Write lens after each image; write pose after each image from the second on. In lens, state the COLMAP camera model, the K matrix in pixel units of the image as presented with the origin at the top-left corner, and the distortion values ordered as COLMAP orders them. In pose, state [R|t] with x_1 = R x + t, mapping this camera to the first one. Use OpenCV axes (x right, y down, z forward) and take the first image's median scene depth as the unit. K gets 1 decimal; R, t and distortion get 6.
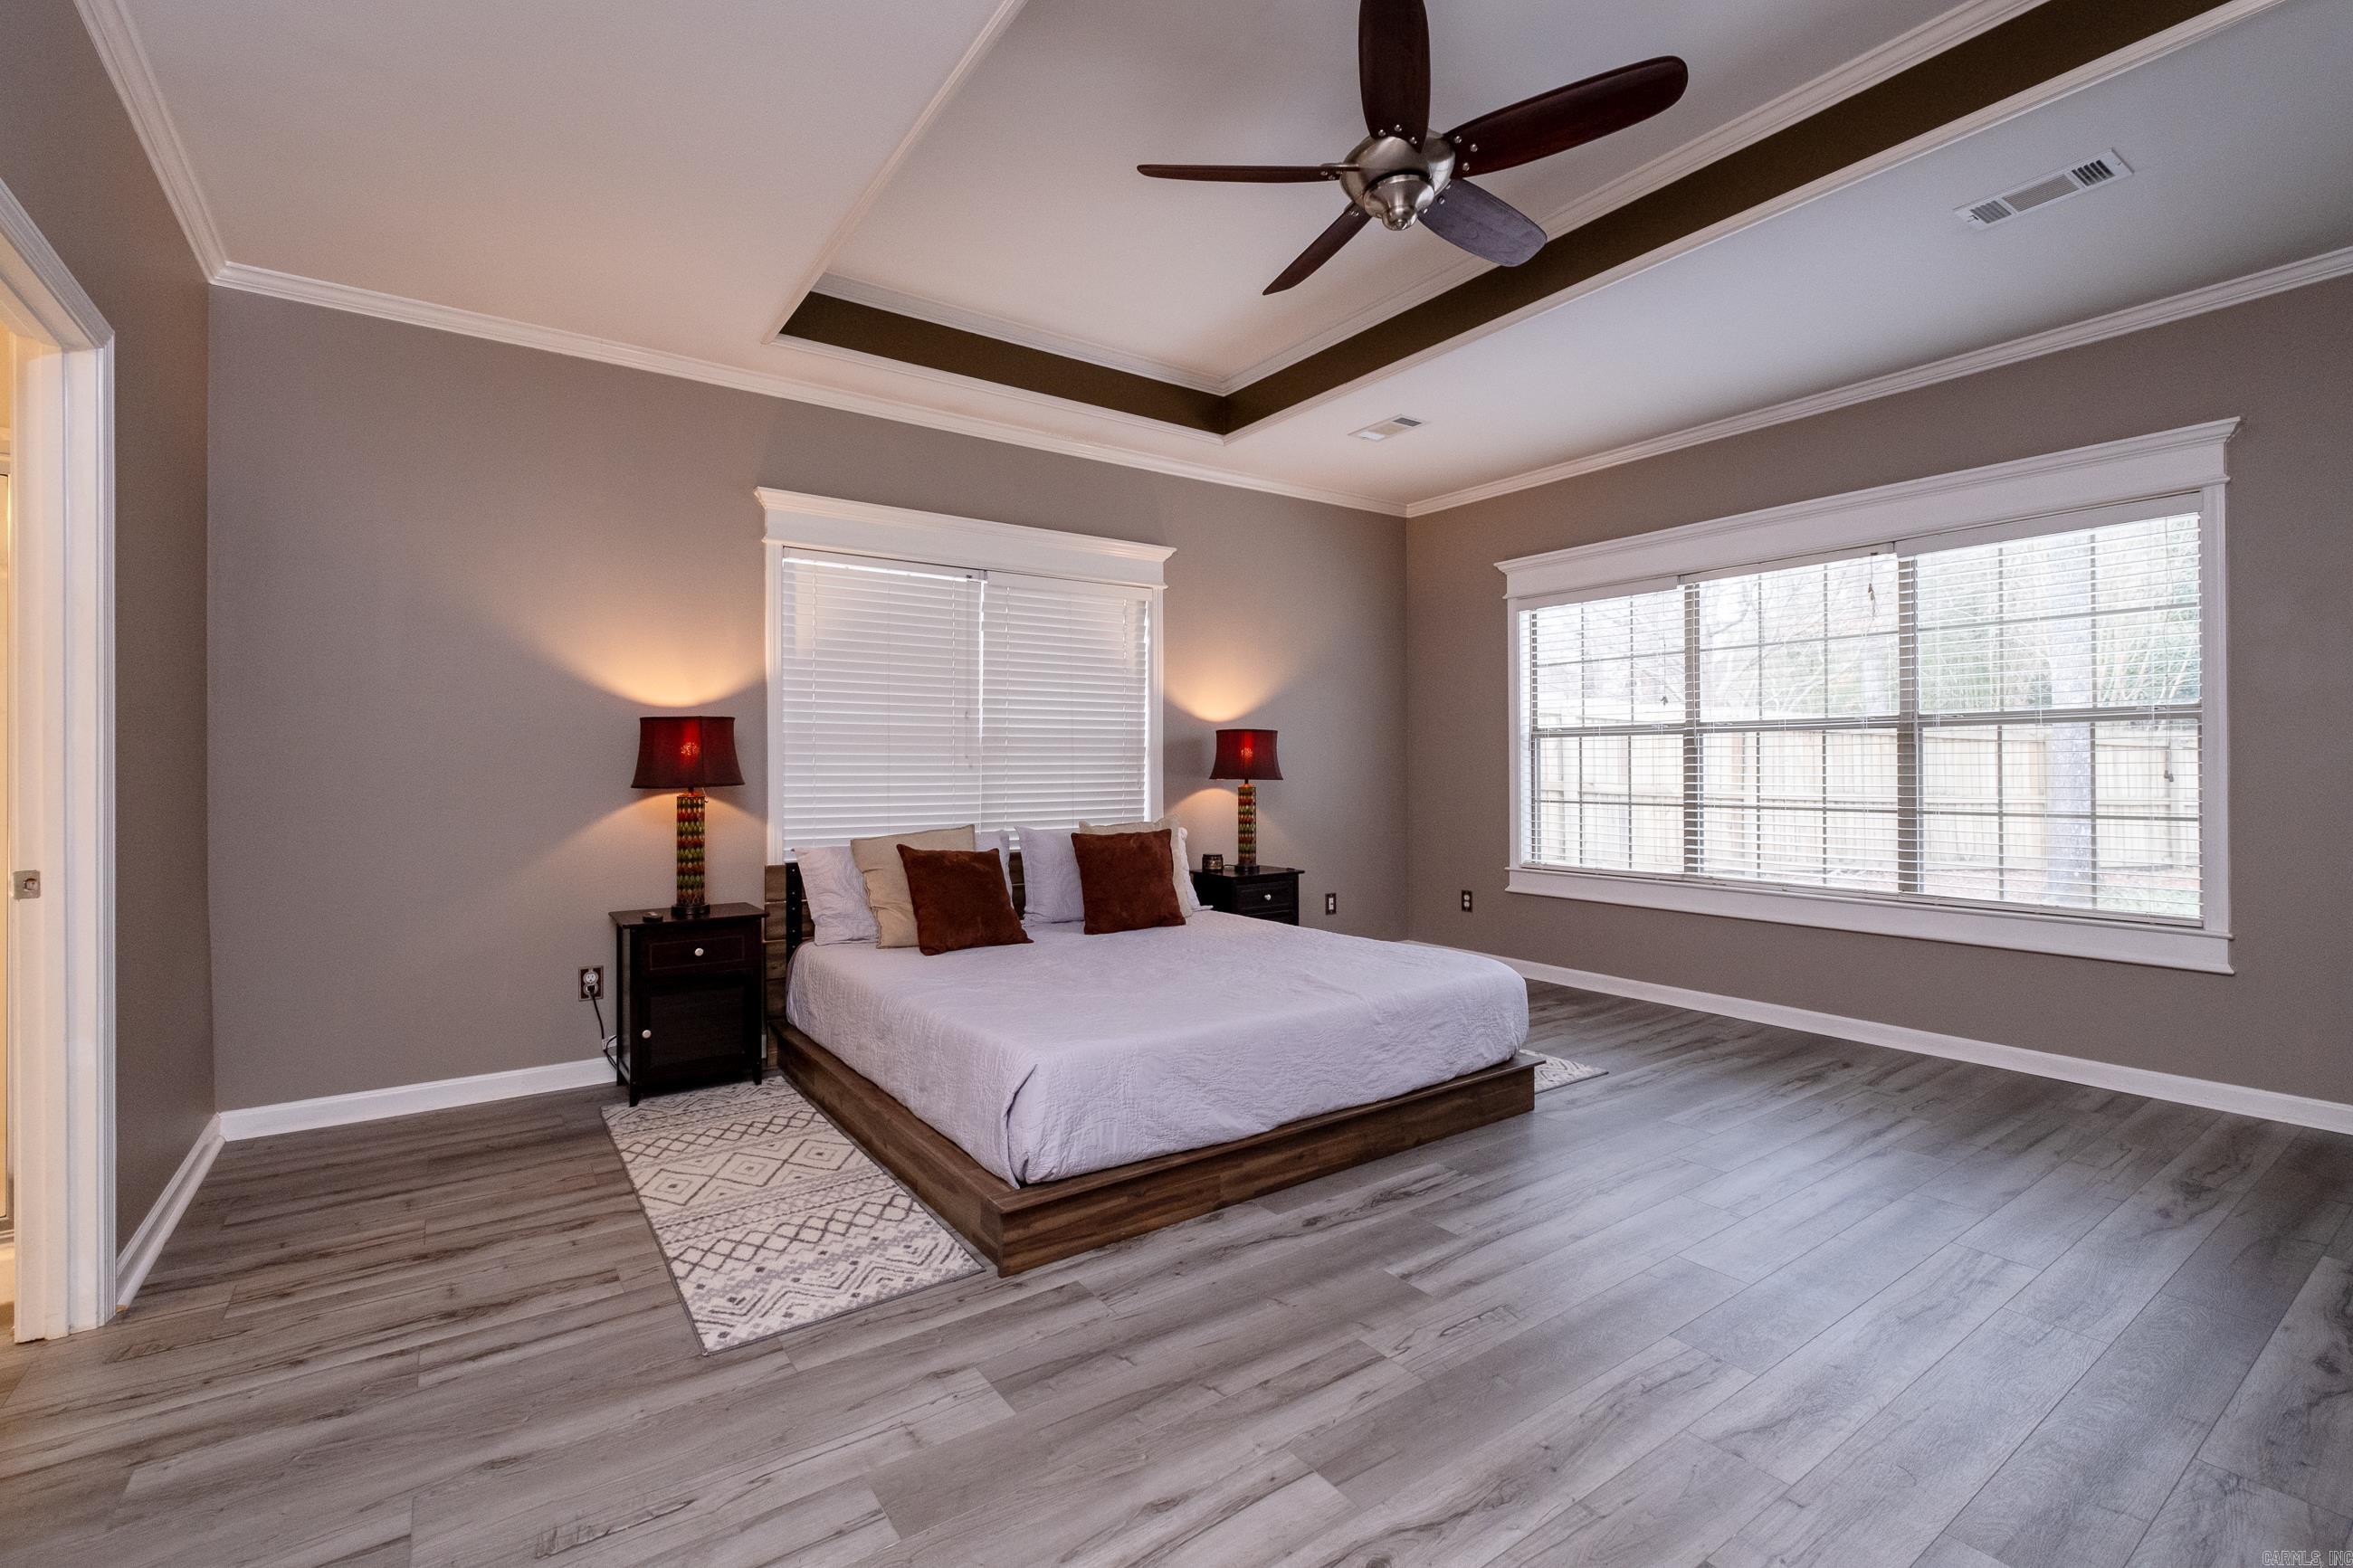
lens RADIAL K [[1043.2, 0, 1183.5], [0, 1043.2, 776.5], [0, 0, 1]] dist [-0.002456, 0.000368]
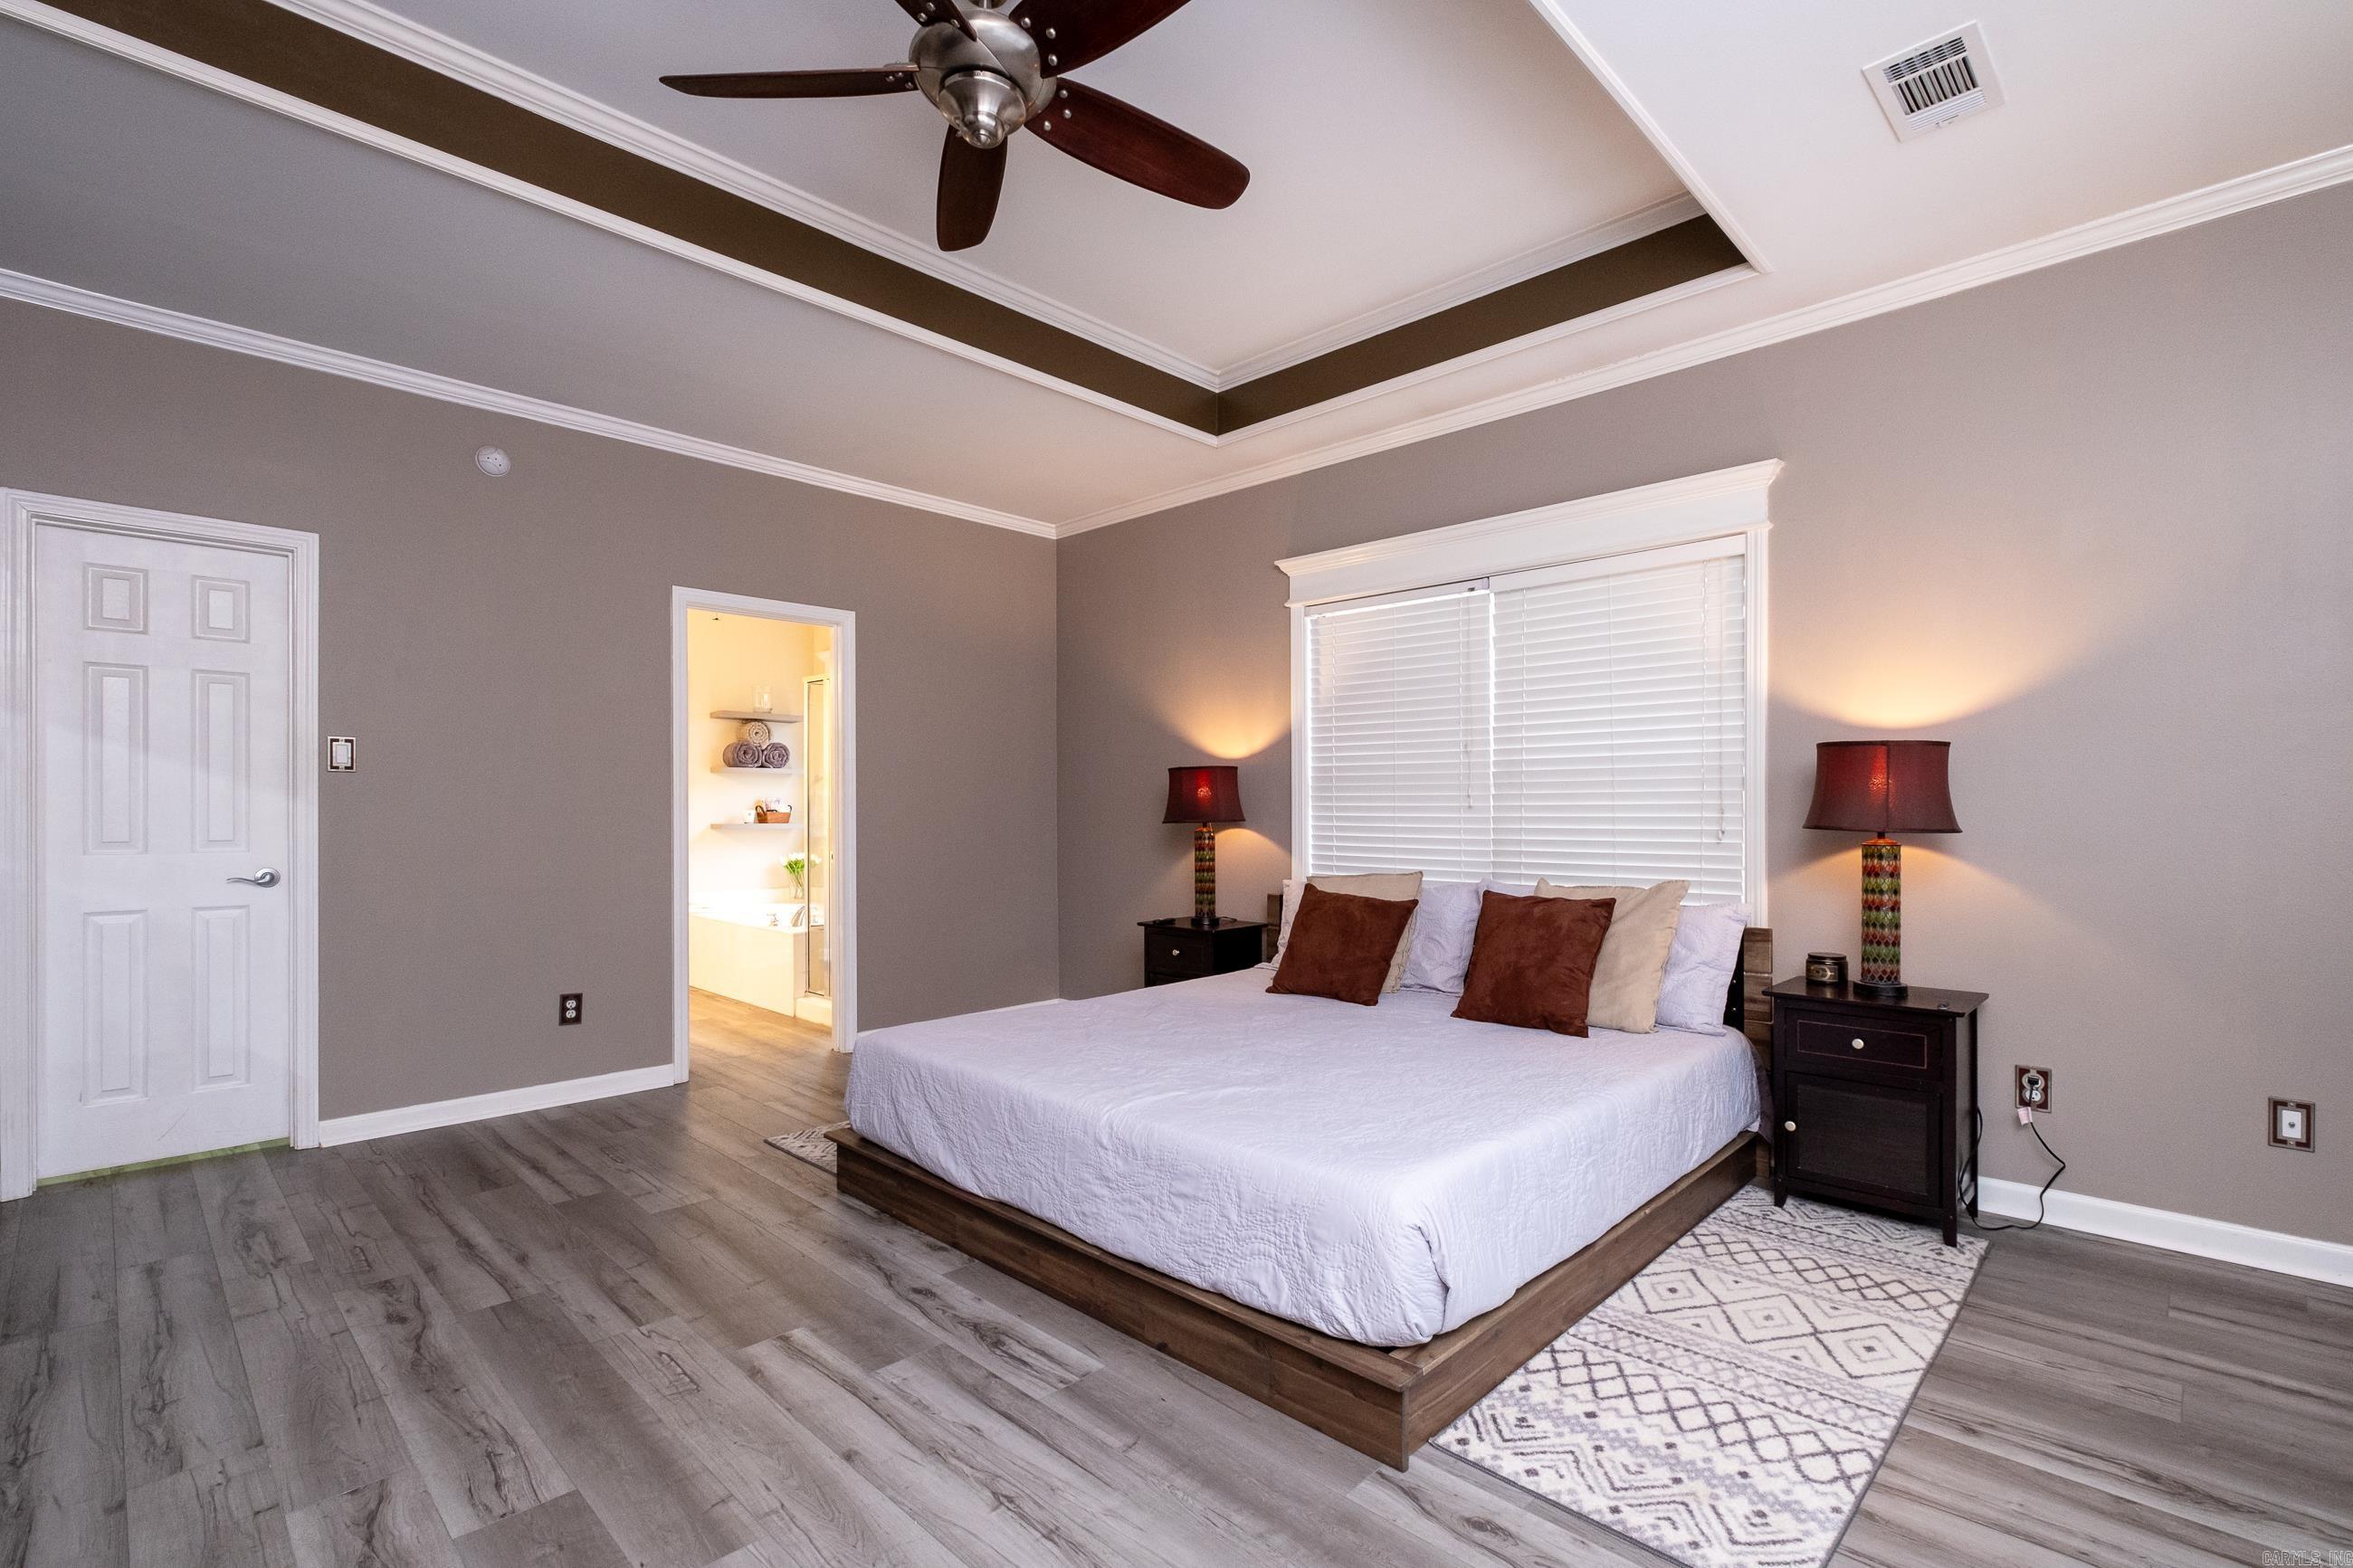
lens RADIAL K [[1059.8, 0, 1176.3], [0, 1059.8, 805.6], [0, 0, 1]] dist [-0.004034, 0.000450]
pose [[0.176997, 0.004471, -0.984201, 0.978518], [-0.008166, 0.999962, 0.003074, -0.016823], [0.984177, 0.007493, 0.177027, 0.930069]]
